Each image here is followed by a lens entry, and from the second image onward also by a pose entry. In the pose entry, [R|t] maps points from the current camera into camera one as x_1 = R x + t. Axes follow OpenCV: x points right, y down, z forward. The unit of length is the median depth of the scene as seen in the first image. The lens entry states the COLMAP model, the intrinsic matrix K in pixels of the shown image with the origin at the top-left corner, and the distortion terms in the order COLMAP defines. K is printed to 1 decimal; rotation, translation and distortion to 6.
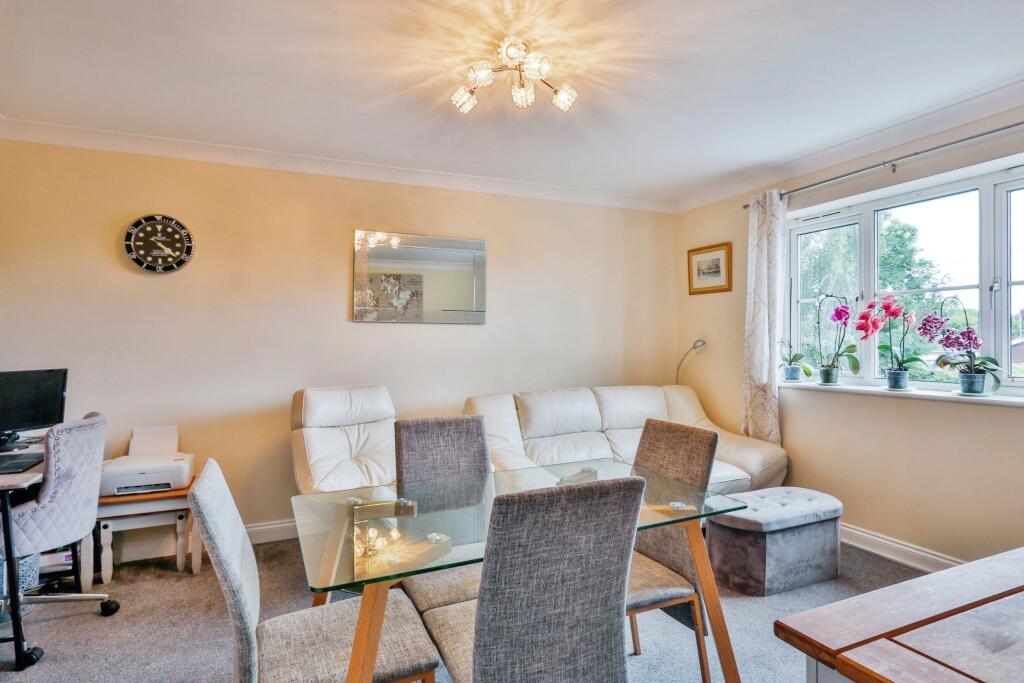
lens RADIAL K [[543.4, 0, 512.0], [0, 543.4, 341.5], [0, 0, 1]] dist [0.000094, 0.000113]
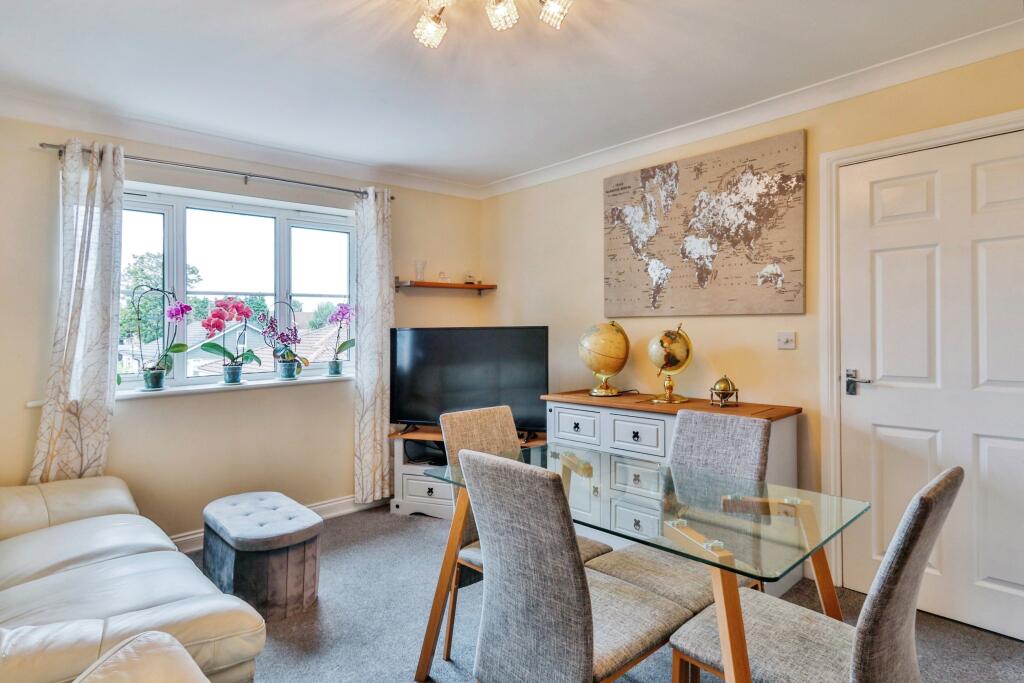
lens RADIAL K [[561.1, 0, 512.5], [0, 561.1, 328.5], [0, 0, 1]] dist [0.002461, 0.000553]
pose [[-0.320771, 0.008774, 0.947116, -0.528821], [0.016686, 0.999854, -0.003611, -0.007977], [-0.947010, 0.014646, -0.320871, 0.842686]]
